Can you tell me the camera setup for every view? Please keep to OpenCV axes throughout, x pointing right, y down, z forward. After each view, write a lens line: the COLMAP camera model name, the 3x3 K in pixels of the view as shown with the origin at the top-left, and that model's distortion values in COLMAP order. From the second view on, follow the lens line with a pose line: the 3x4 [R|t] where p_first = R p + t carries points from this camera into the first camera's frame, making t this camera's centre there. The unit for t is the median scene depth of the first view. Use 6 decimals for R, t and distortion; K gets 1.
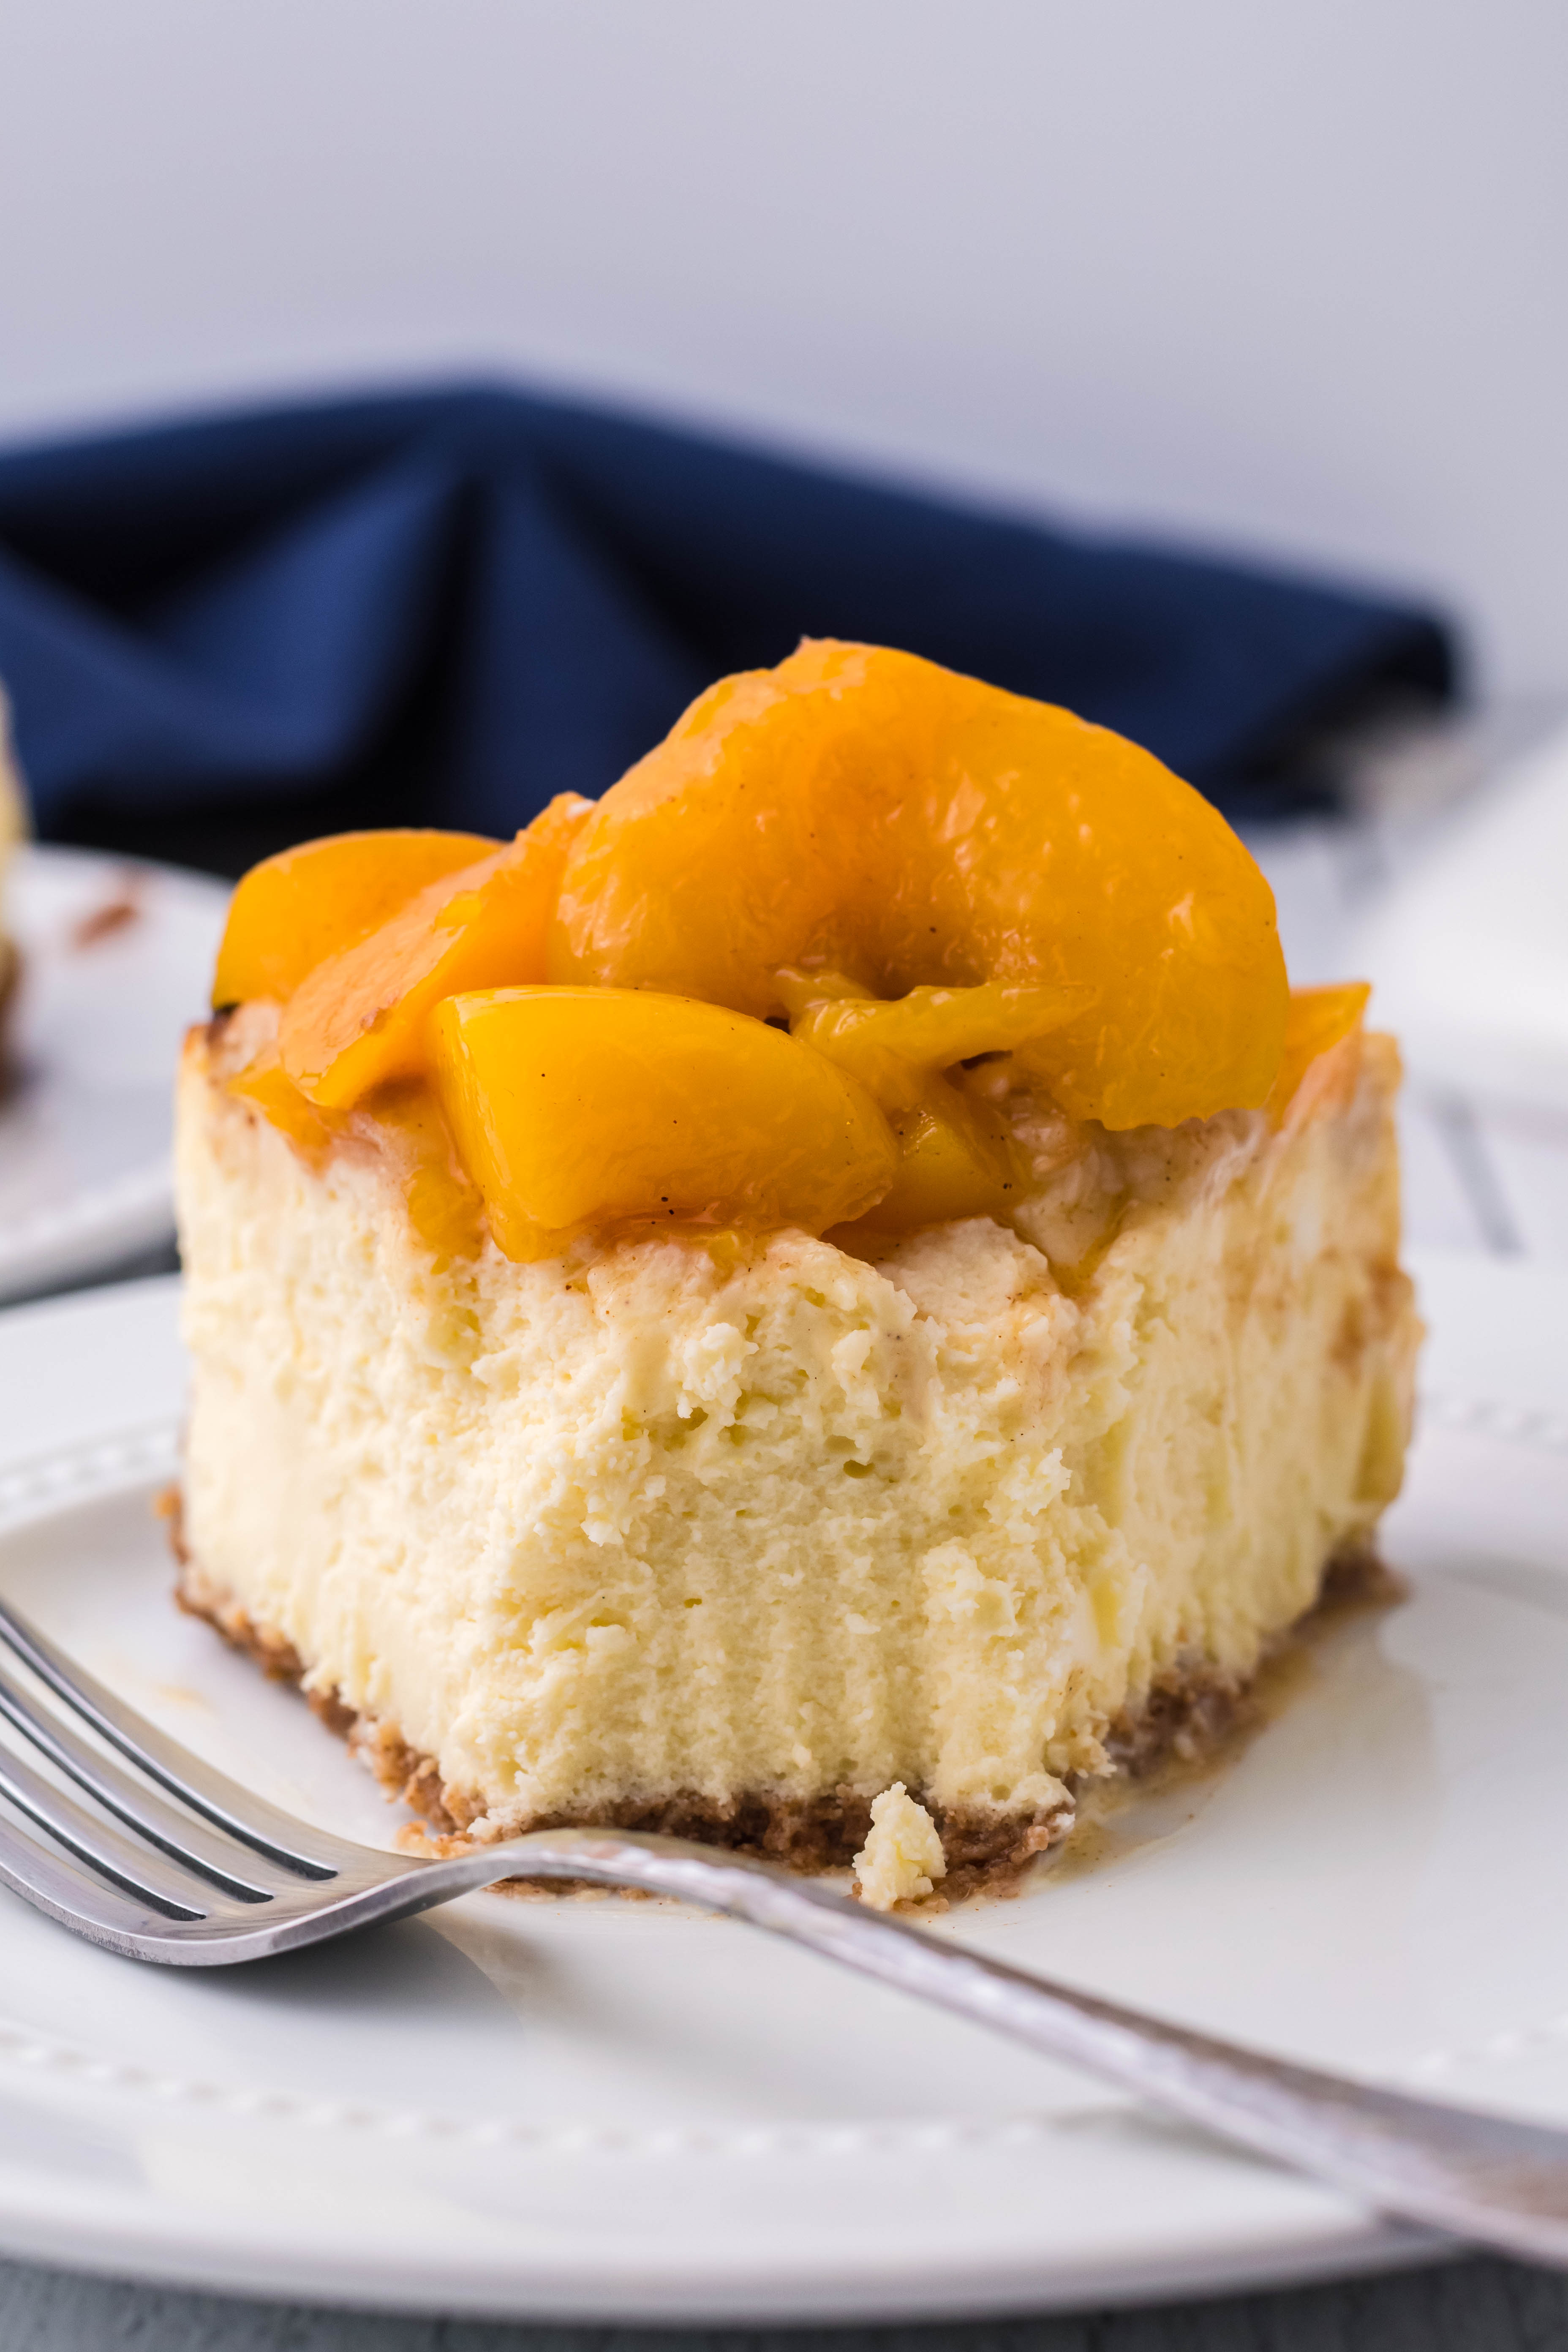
lens RADIAL K [[5973.0, 0, 784.0], [0, 5973.0, 1176.0], [0, 0, 1]] dist [-0.147782, -0.180239]
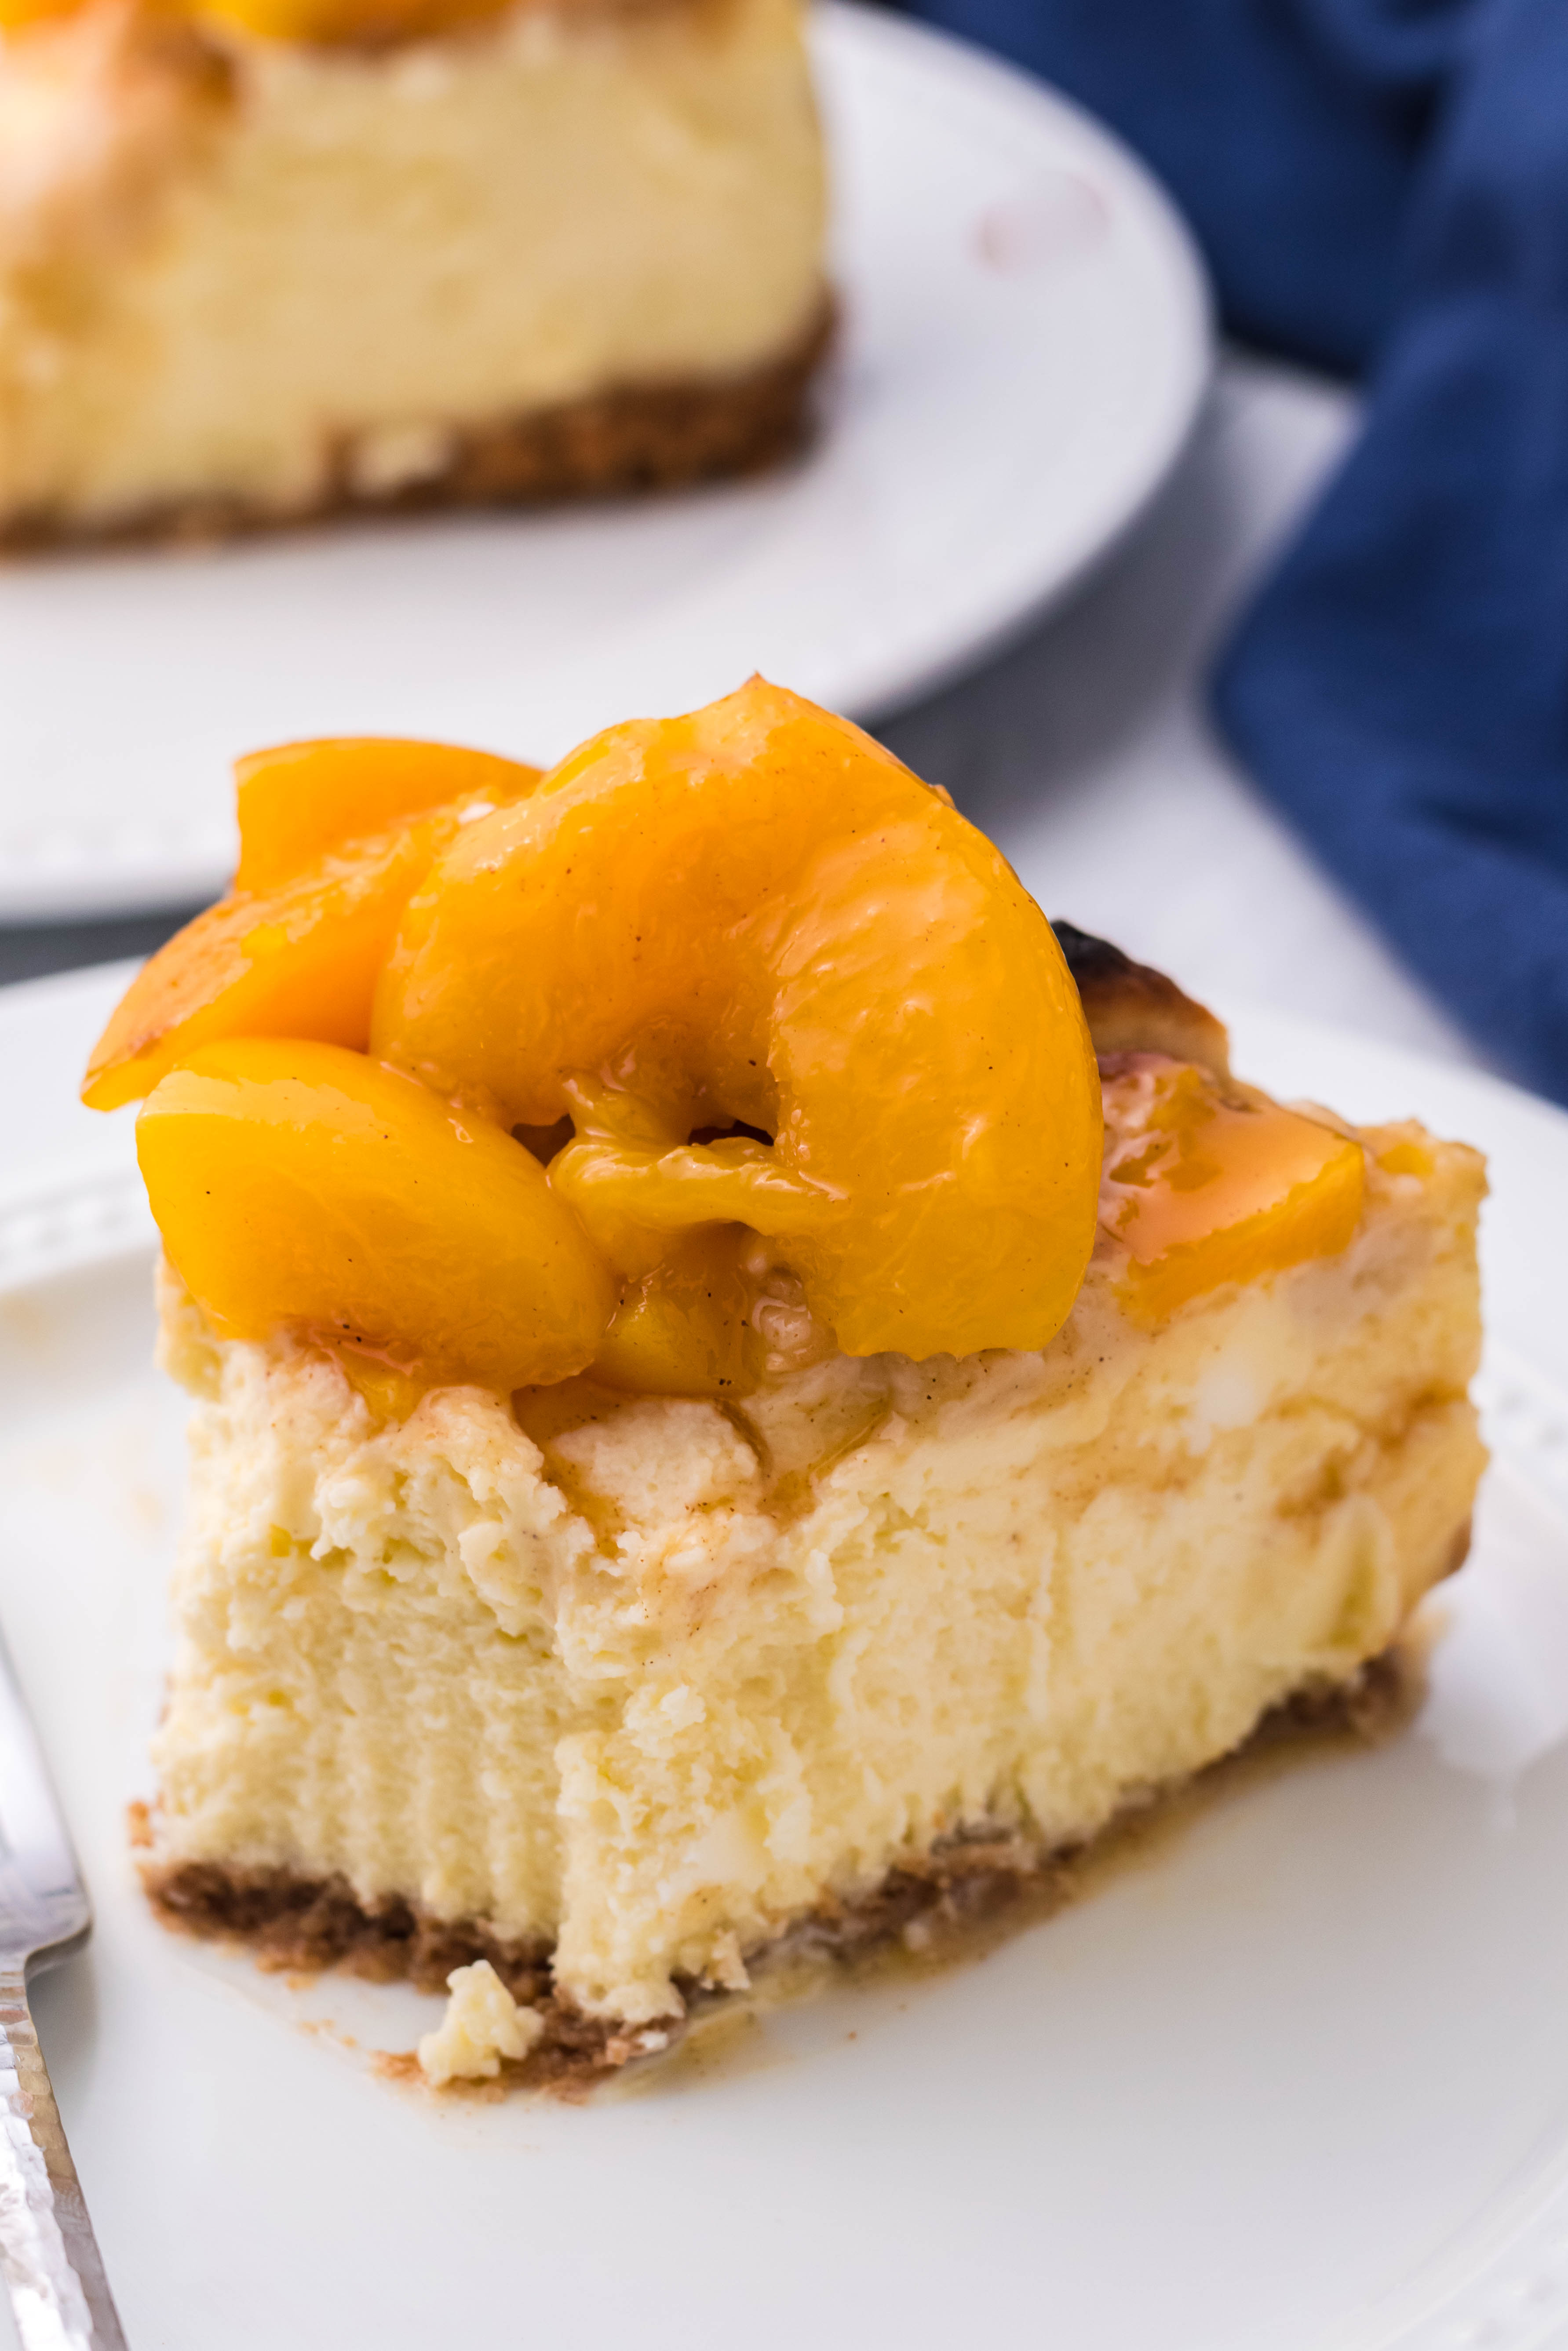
lens RADIAL K [[5970.6, 0, 784.0], [0, 5970.6, 1175.5], [0, 0, 1]] dist [-0.147782, -0.180239]
pose [[0.891001, 0.255168, -0.375509, 0.384429], [-0.131955, 0.936953, 0.323583, -0.328126], [0.434402, -0.238763, 0.868497, 0.218946]]
